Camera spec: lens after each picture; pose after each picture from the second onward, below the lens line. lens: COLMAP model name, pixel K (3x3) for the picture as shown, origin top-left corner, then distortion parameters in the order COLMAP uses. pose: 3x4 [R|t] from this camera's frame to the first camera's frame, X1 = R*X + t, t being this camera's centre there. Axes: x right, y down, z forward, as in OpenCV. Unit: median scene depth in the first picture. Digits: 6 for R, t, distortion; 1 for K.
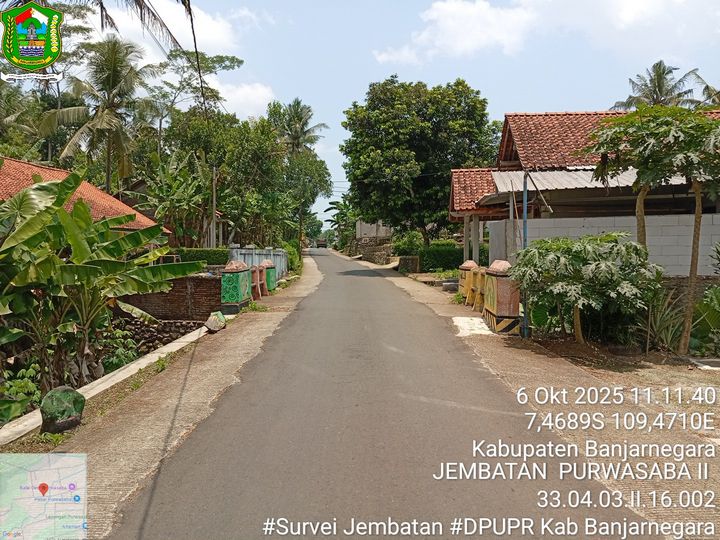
lens RADIAL K [[553.8, 0, 360.0], [0, 553.8, 270.0], [0, 0, 1]] dist [0.101178, -0.221001]
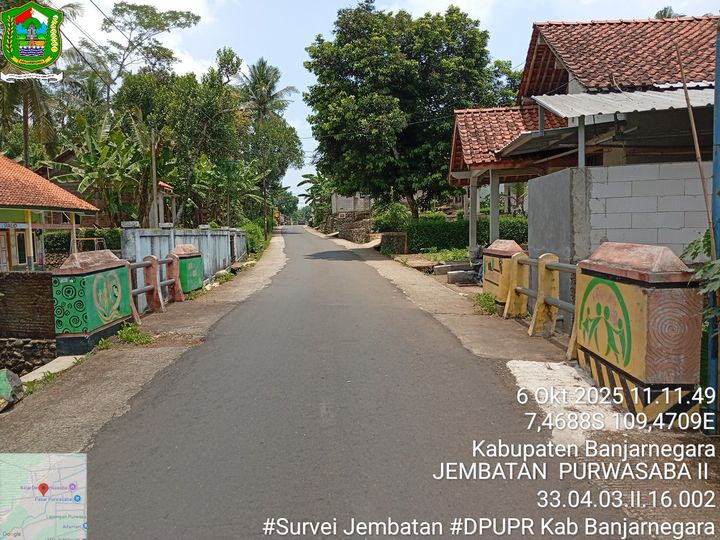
lens RADIAL K [[553.8, 0, 360.0], [0, 553.8, 270.0], [0, 0, 1]] dist [0.101178, -0.221001]
pose [[0.999023, -0.025473, 0.036121, 0.007257], [0.023900, 0.998775, 0.043339, -0.005751], [-0.037180, -0.042434, 0.998407, 0.157709]]
